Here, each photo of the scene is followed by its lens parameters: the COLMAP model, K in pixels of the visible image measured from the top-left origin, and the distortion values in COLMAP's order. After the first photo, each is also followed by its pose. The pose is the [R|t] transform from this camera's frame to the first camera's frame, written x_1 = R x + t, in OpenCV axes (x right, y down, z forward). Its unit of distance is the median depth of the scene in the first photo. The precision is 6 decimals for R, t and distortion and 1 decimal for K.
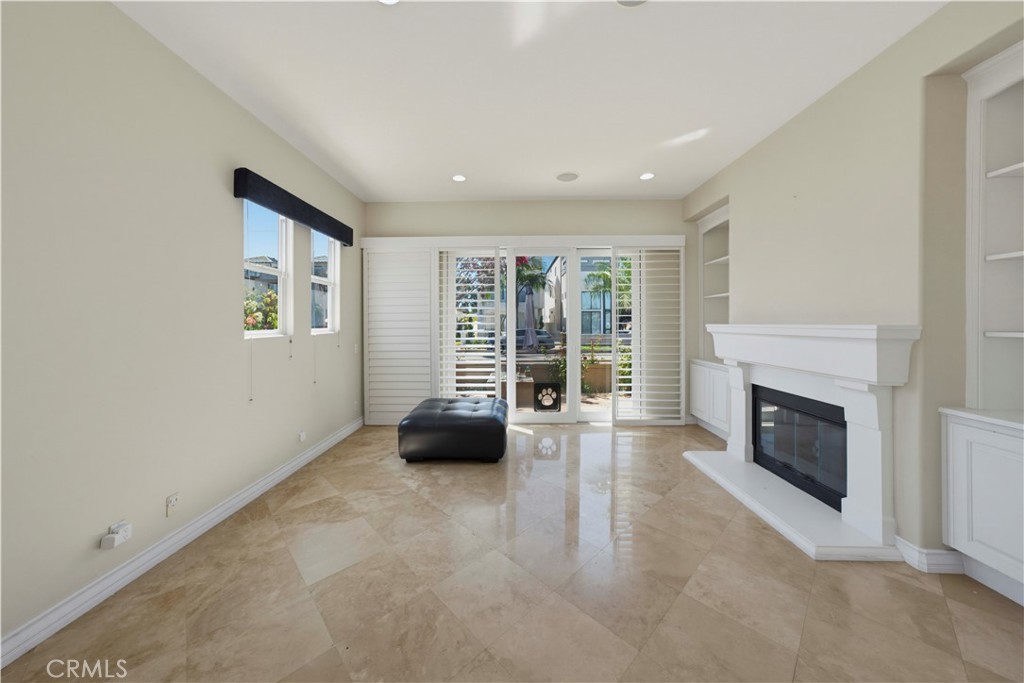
lens RADIAL K [[344.0, 0, 507.2], [0, 344.0, 320.5], [0, 0, 1]] dist [0.001517, -0.000069]
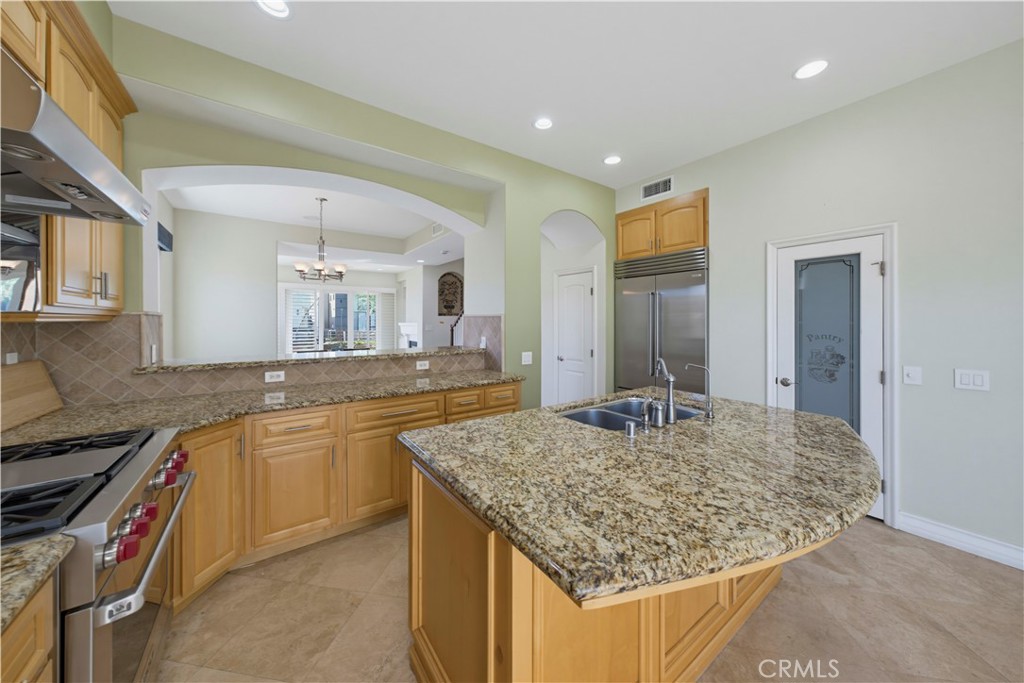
lens RADIAL K [[344.0, 0, 510.3], [0, 344.0, 322.6], [0, 0, 1]] dist [0.001517, -0.000069]
pose [[0.799088, 0.001356, 0.601213, -0.385040], [-0.001831, 0.999998, 0.000178, 0.006053], [-0.601212, -0.001244, 0.799089, -1.722699]]
